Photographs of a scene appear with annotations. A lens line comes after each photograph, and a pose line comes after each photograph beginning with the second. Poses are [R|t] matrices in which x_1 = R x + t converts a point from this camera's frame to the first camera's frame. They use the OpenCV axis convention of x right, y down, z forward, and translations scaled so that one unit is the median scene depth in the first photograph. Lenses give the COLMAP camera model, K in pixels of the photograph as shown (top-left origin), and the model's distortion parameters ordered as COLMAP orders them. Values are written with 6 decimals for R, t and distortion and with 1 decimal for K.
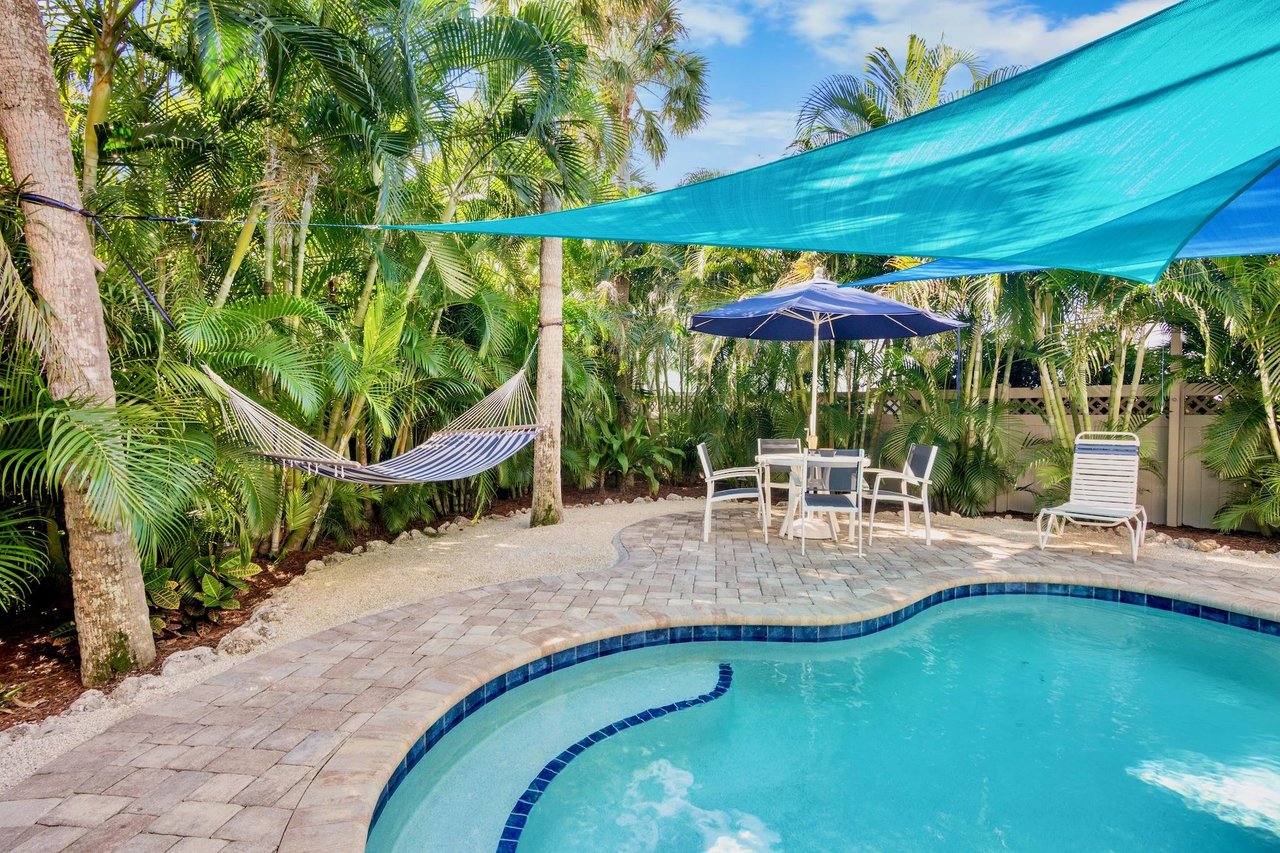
lens RADIAL K [[637.7, 0, 640.6], [0, 637.7, 391.0], [0, 0, 1]] dist [-0.001588, -0.000245]
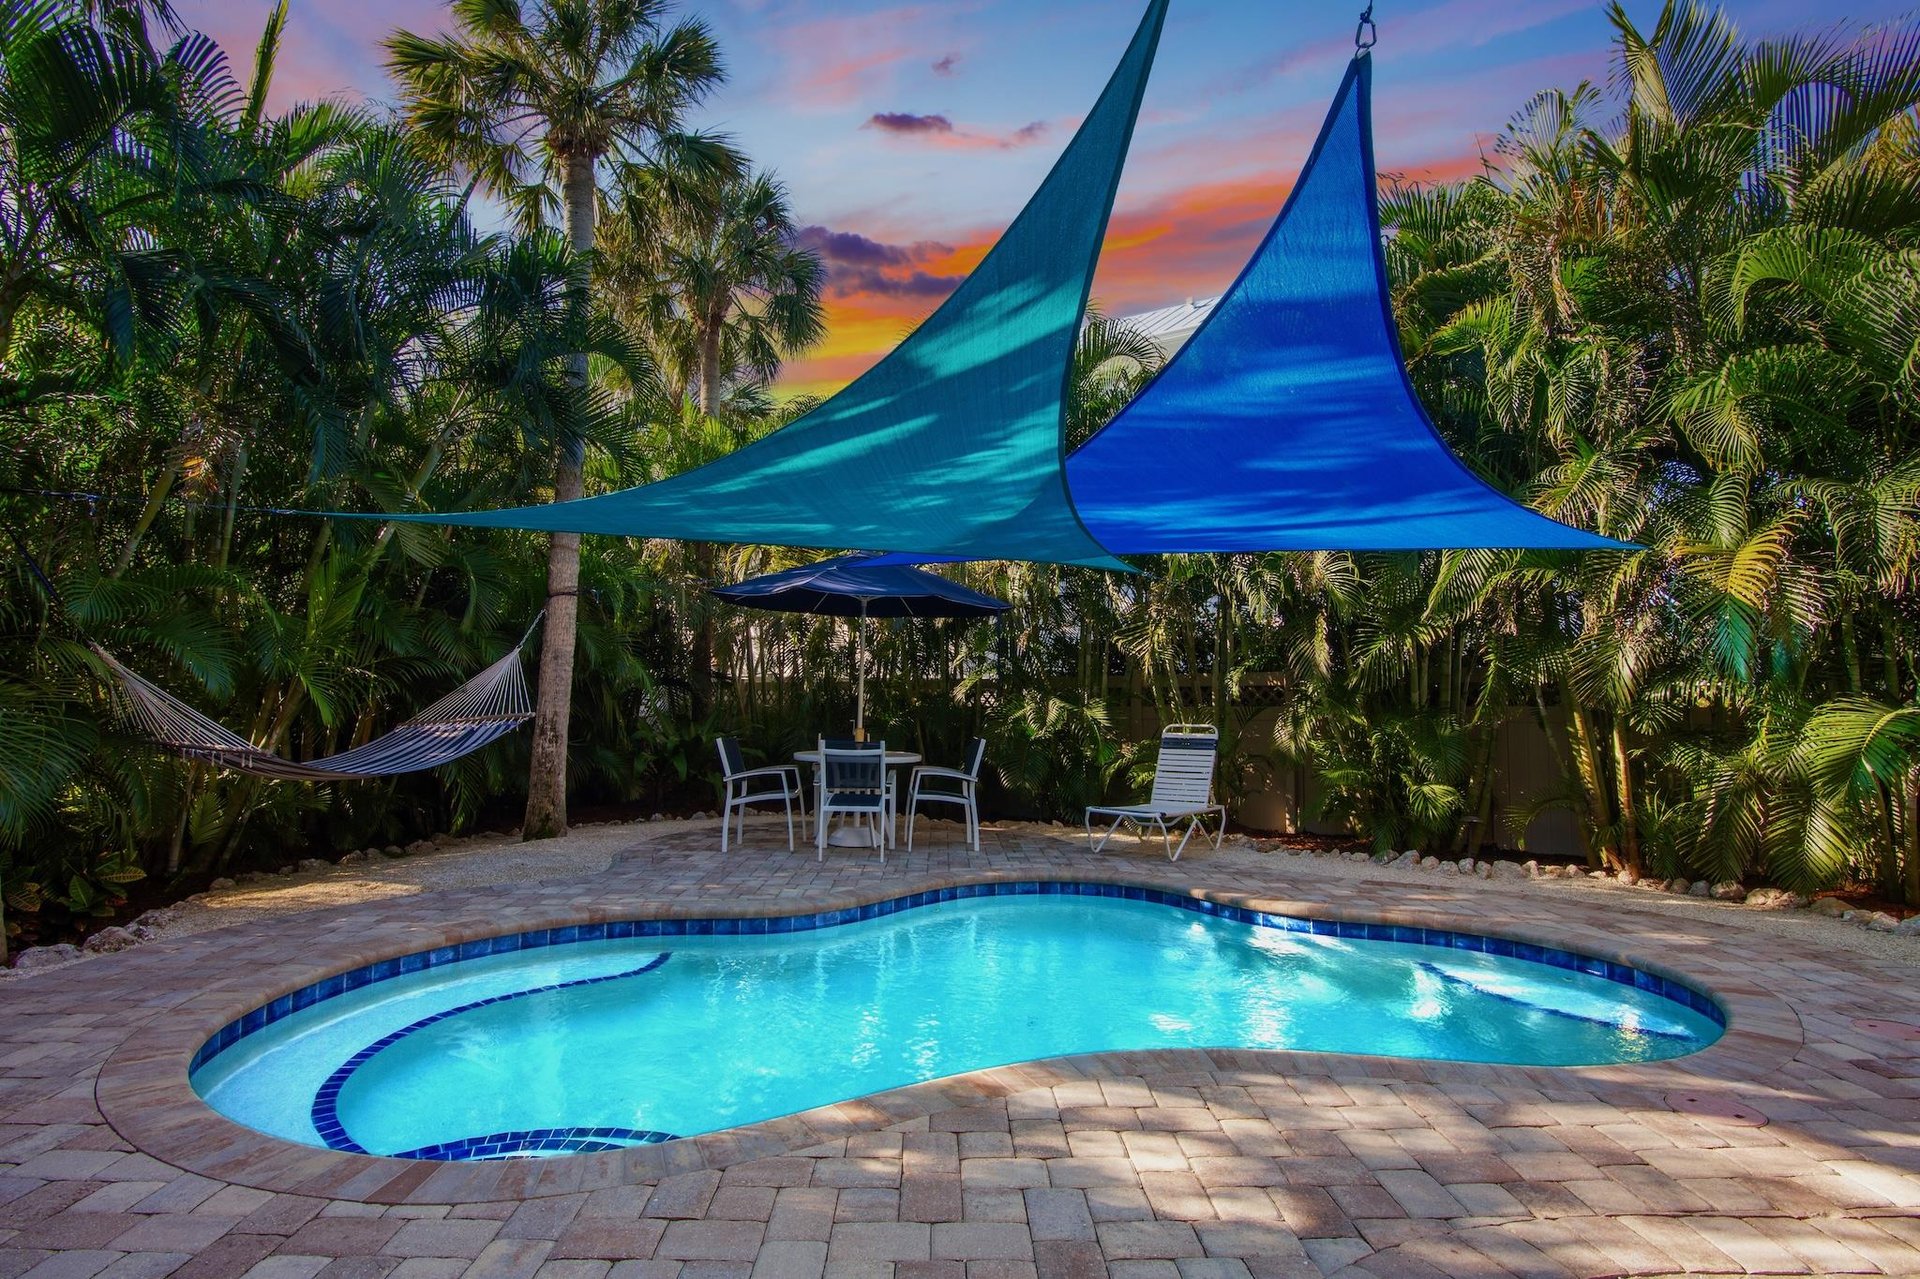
lens RADIAL K [[950.8, 0, 962.6], [0, 950.8, 599.0], [0, 0, 1]] dist [-0.005228, -0.000878]
pose [[0.990151, 0.019289, 0.138667, 0.228685], [-0.007937, 0.996604, -0.081954, -0.000618], [-0.139776, 0.080046, 0.986942, -0.326897]]
